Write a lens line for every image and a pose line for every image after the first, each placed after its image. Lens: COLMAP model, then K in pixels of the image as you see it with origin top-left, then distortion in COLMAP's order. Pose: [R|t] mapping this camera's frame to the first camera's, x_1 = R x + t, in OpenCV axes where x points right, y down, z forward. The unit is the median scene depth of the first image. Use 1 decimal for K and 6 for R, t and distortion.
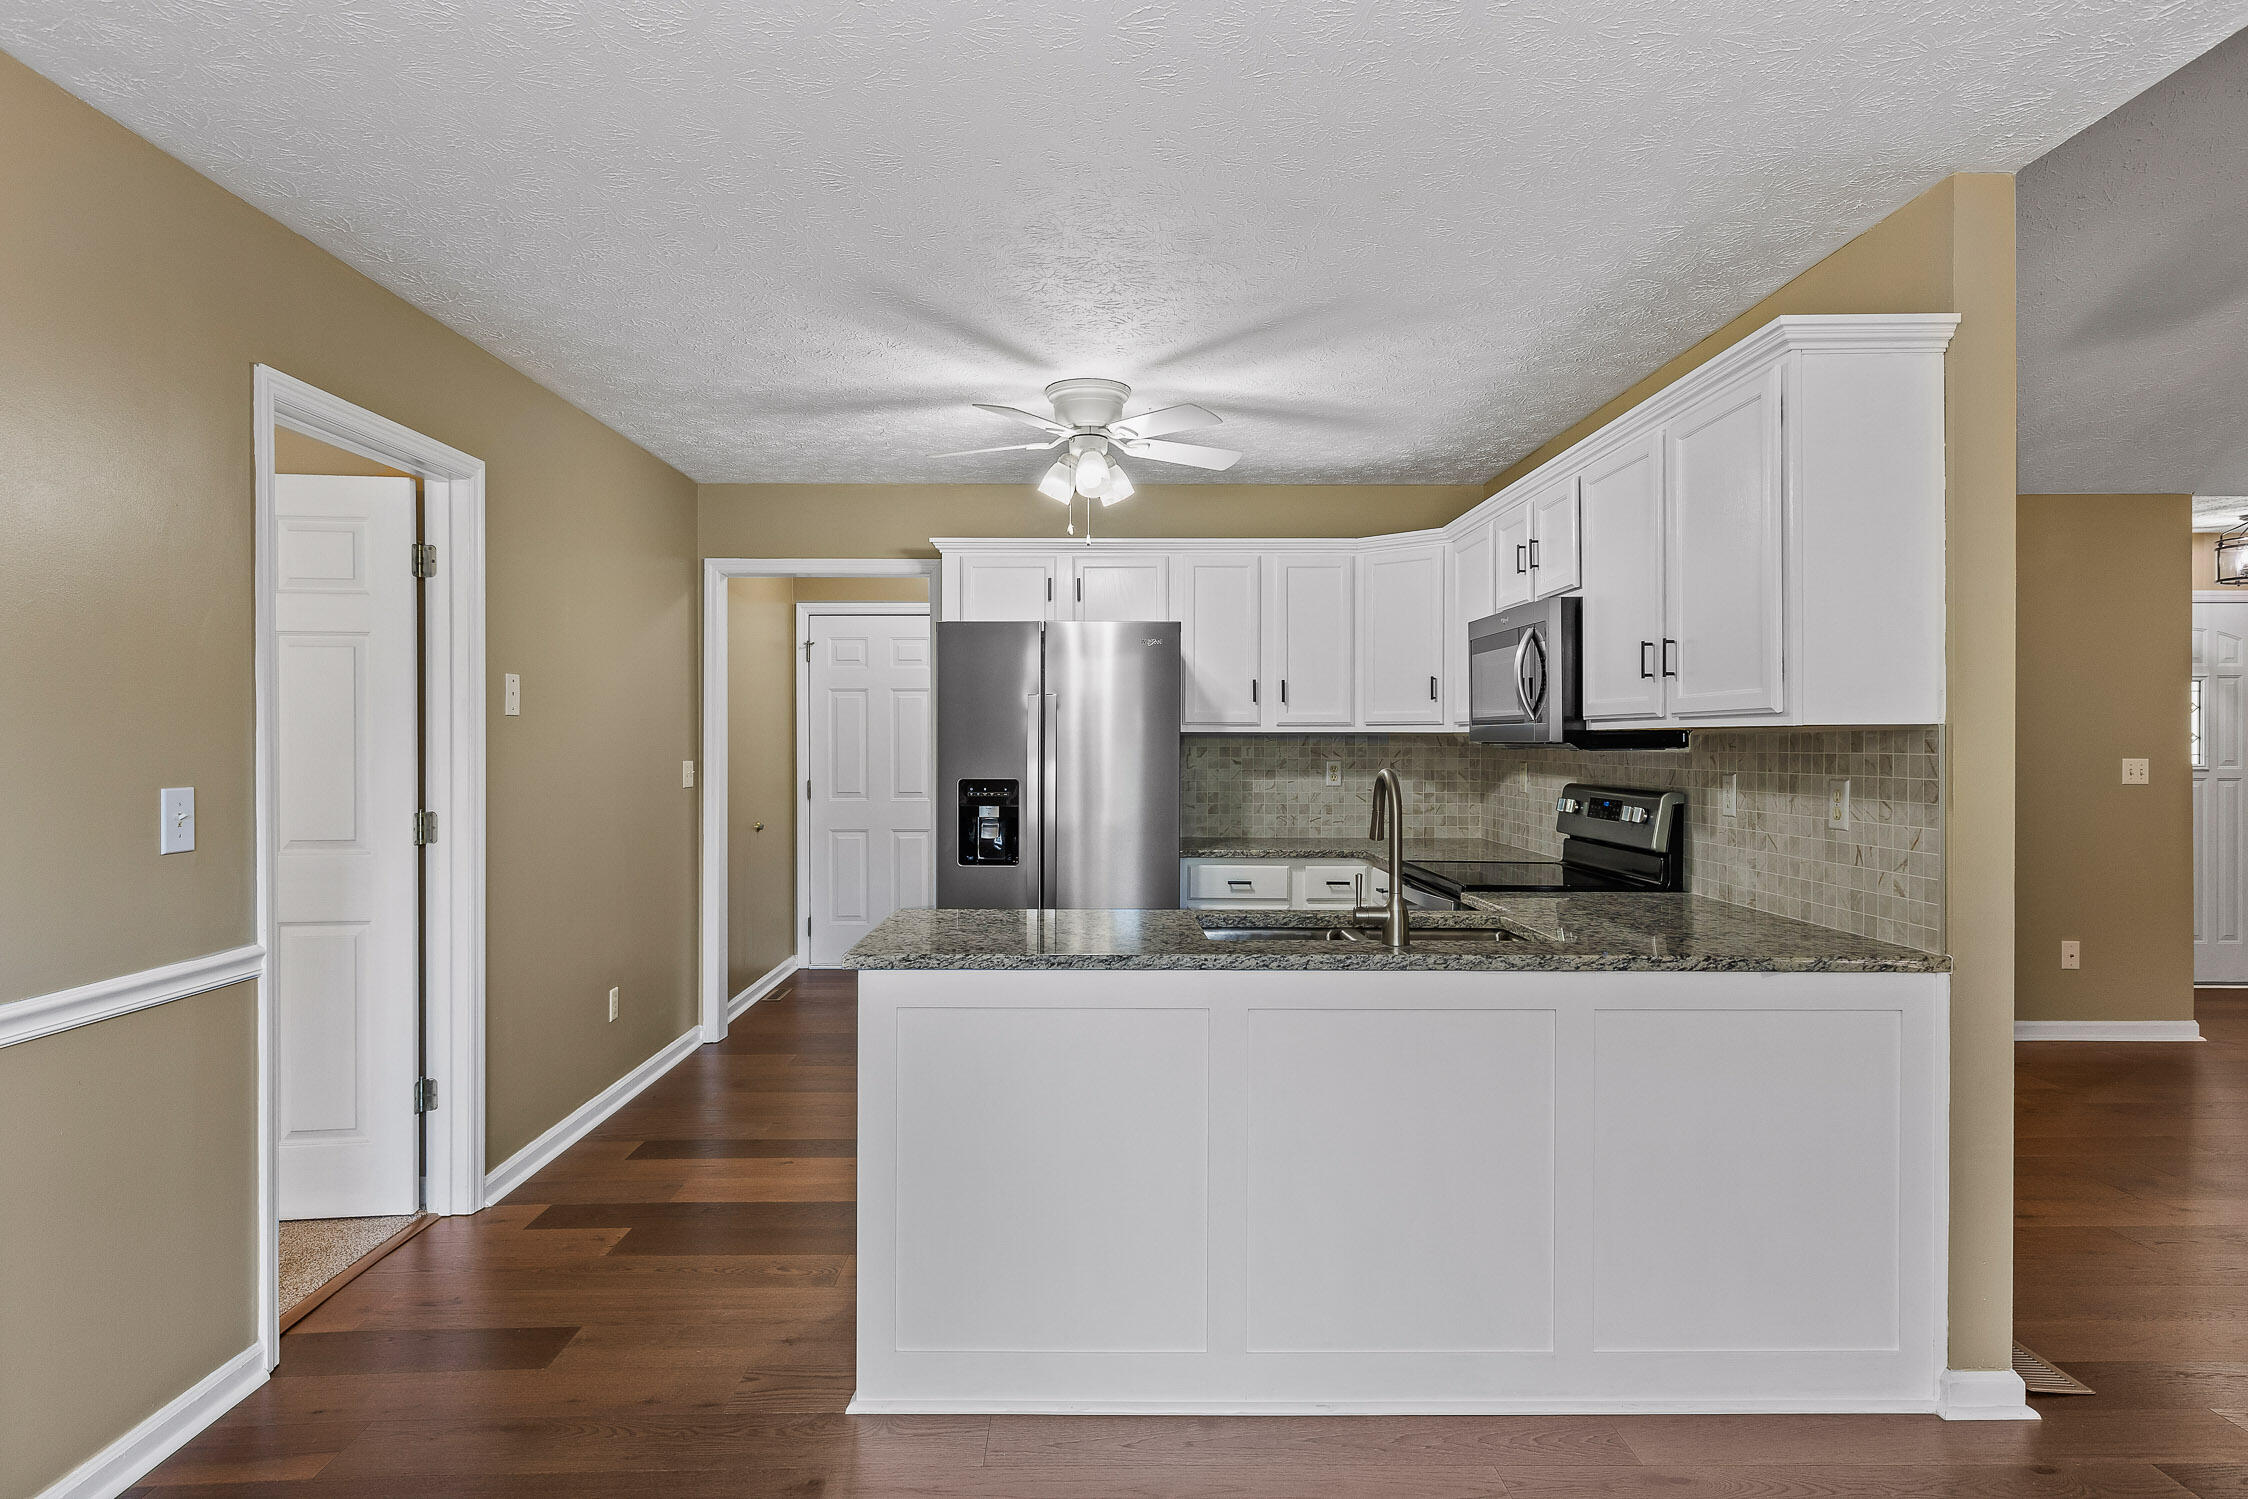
lens RADIAL K [[1210.9, 0, 1085.8], [0, 1210.9, 746.3], [0, 0, 1]] dist [0.003729, 0.000783]
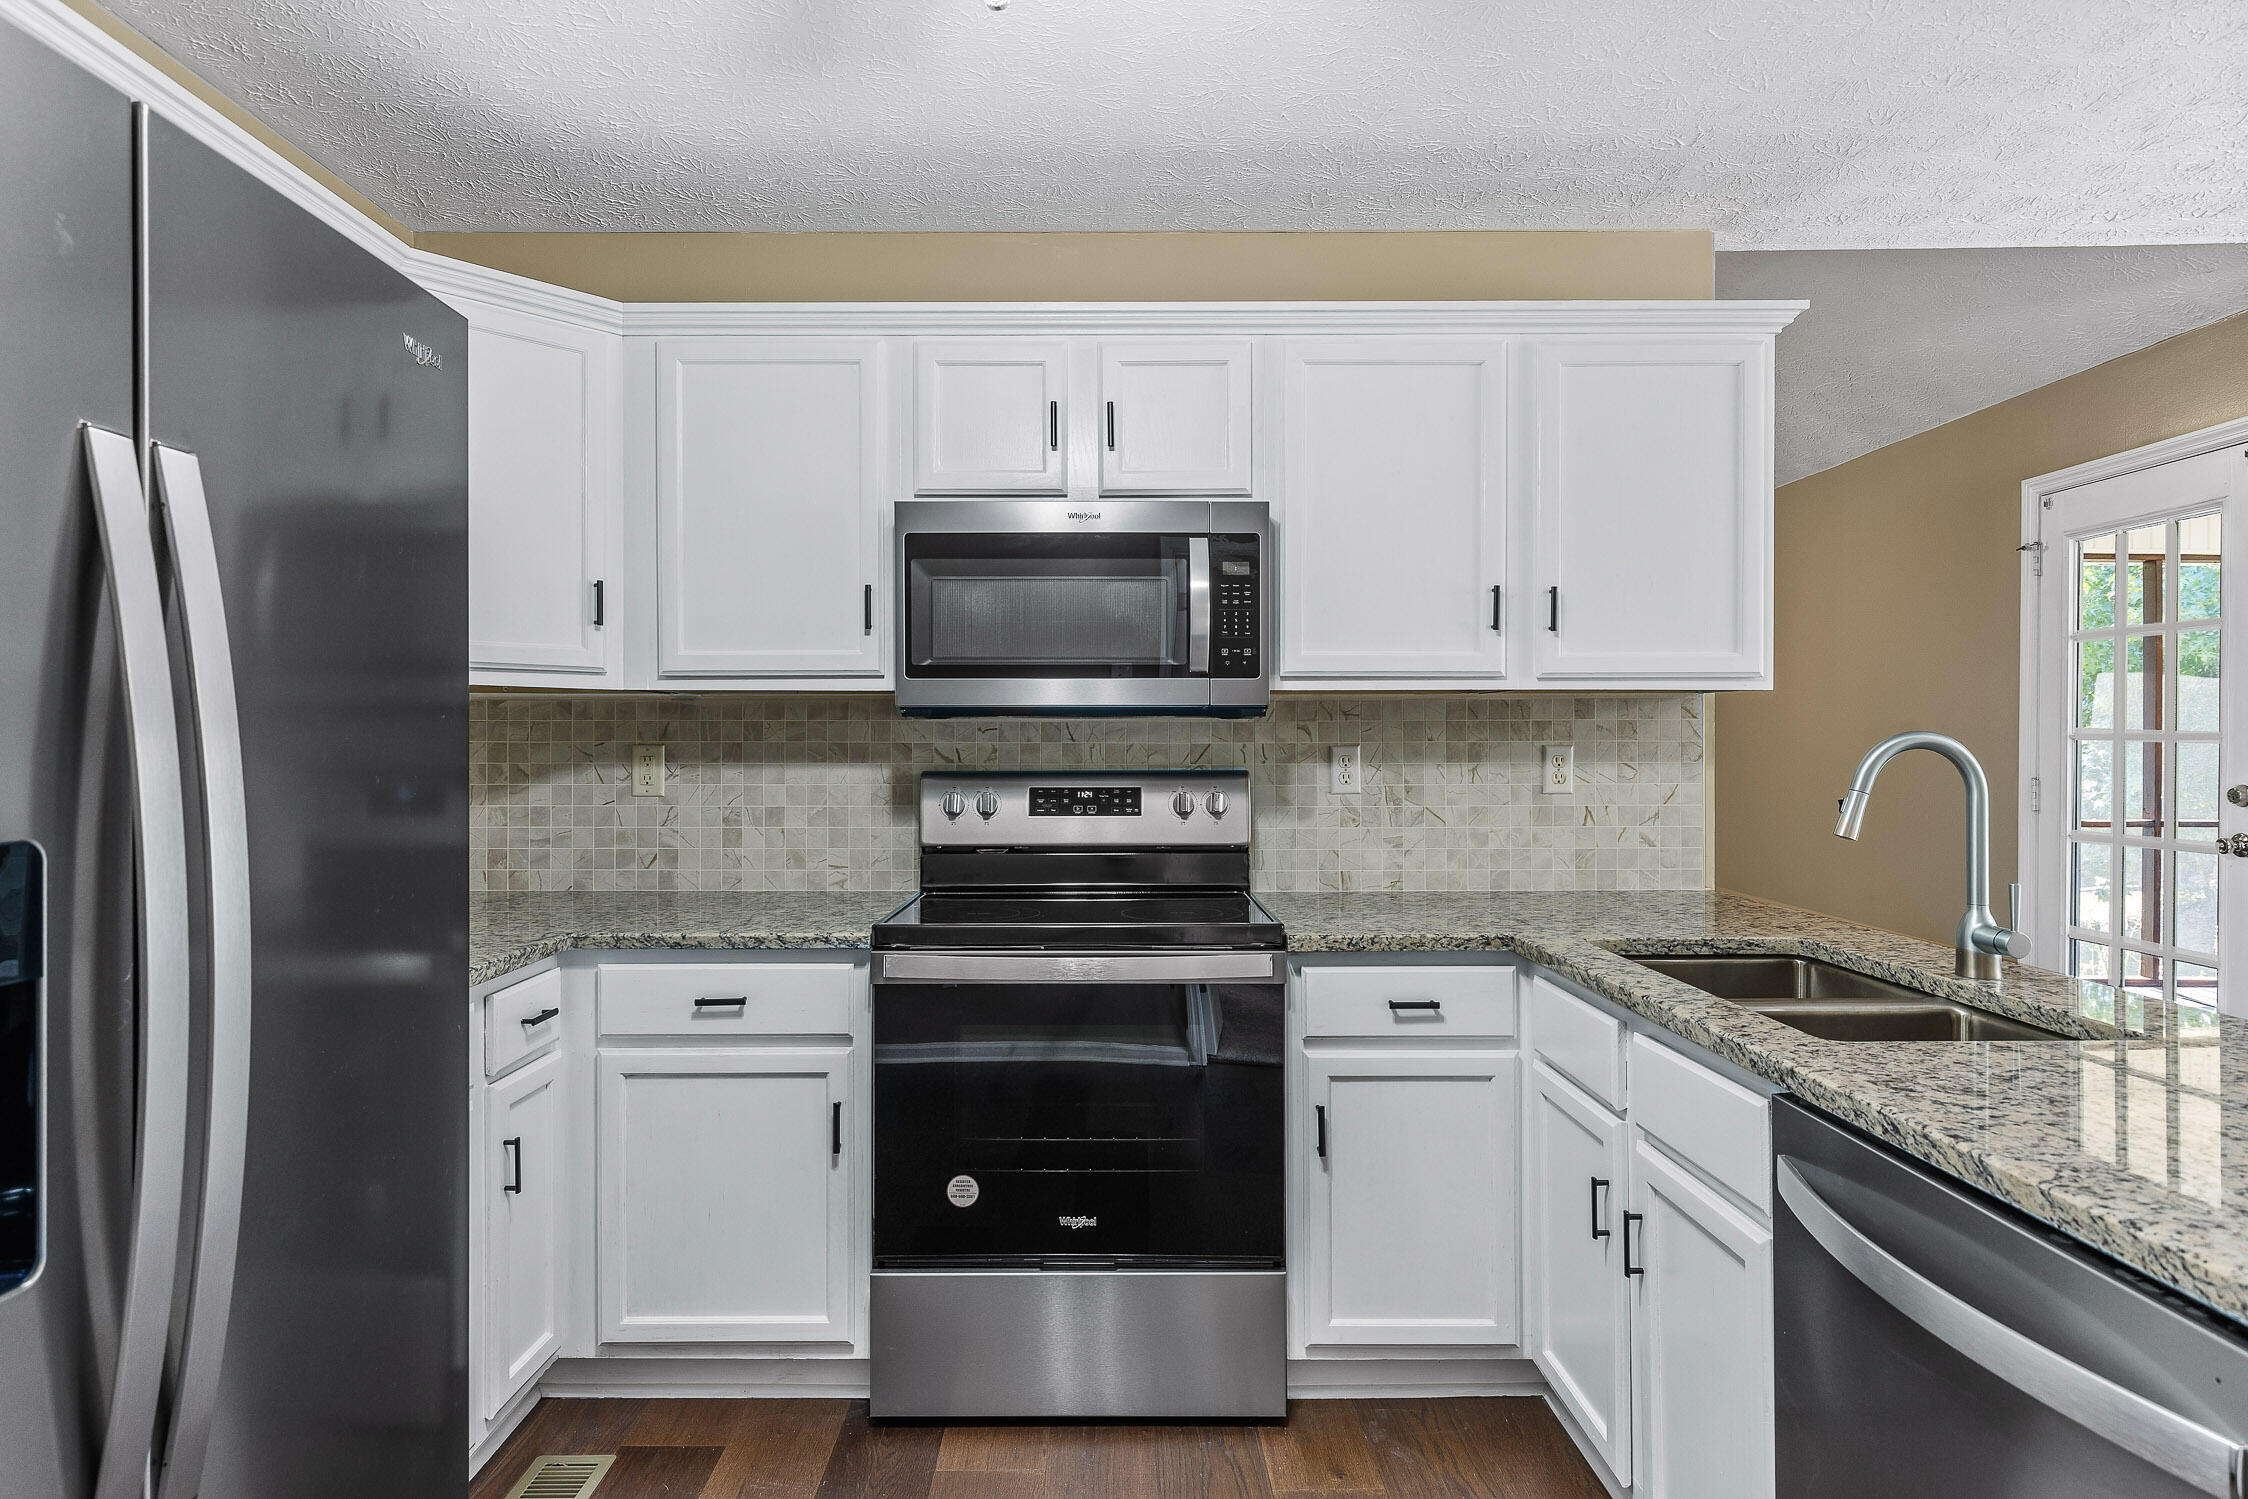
lens RADIAL K [[1210.9, 0, 1085.8], [0, 1210.9, 746.3], [0, 0, 1]] dist [0.003729, 0.000783]
pose [[0.007596, -0.005314, 0.999957, -0.333893], [0.005143, 0.999973, 0.005275, 0.016619], [-0.999958, 0.005103, 0.007623, 1.114973]]
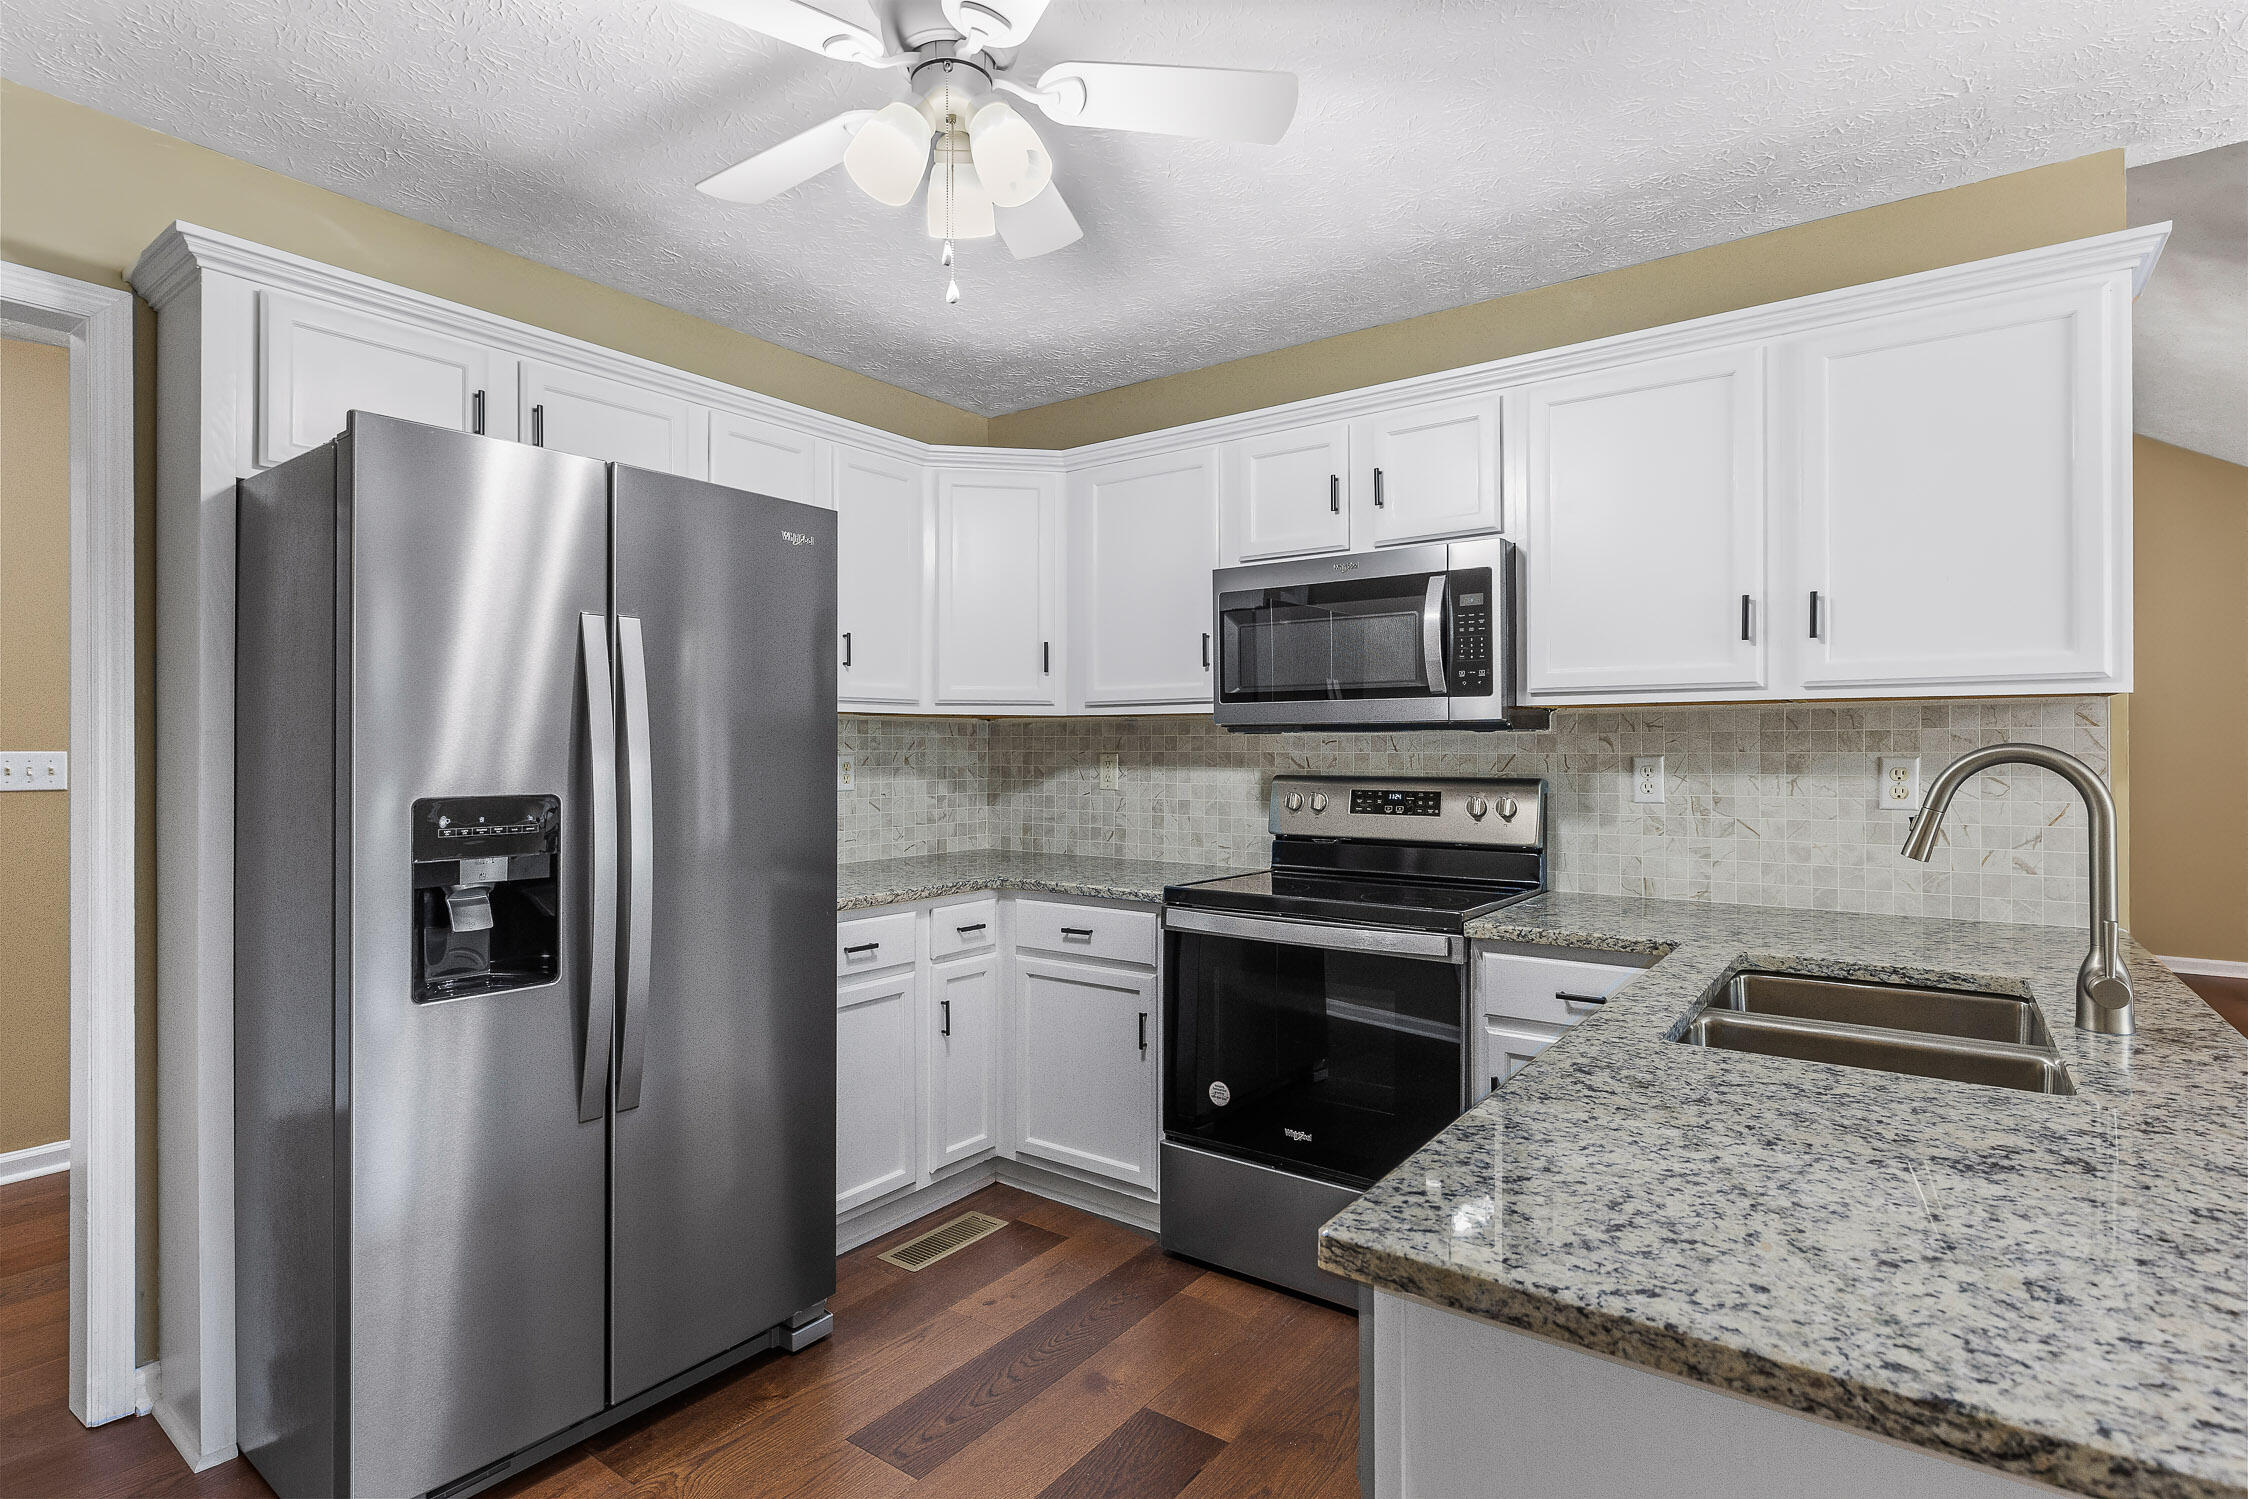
lens RADIAL K [[1085.5, 0, 1102.8], [0, 1085.5, 747.8], [0, 0, 1]] dist [-0.000814, -0.000448]
pose [[0.595537, 0.000235, 0.803328, -0.349890], [0.003863, 0.999988, -0.003157, 0.016435], [-0.803318, 0.004983, 0.595529, 0.794674]]
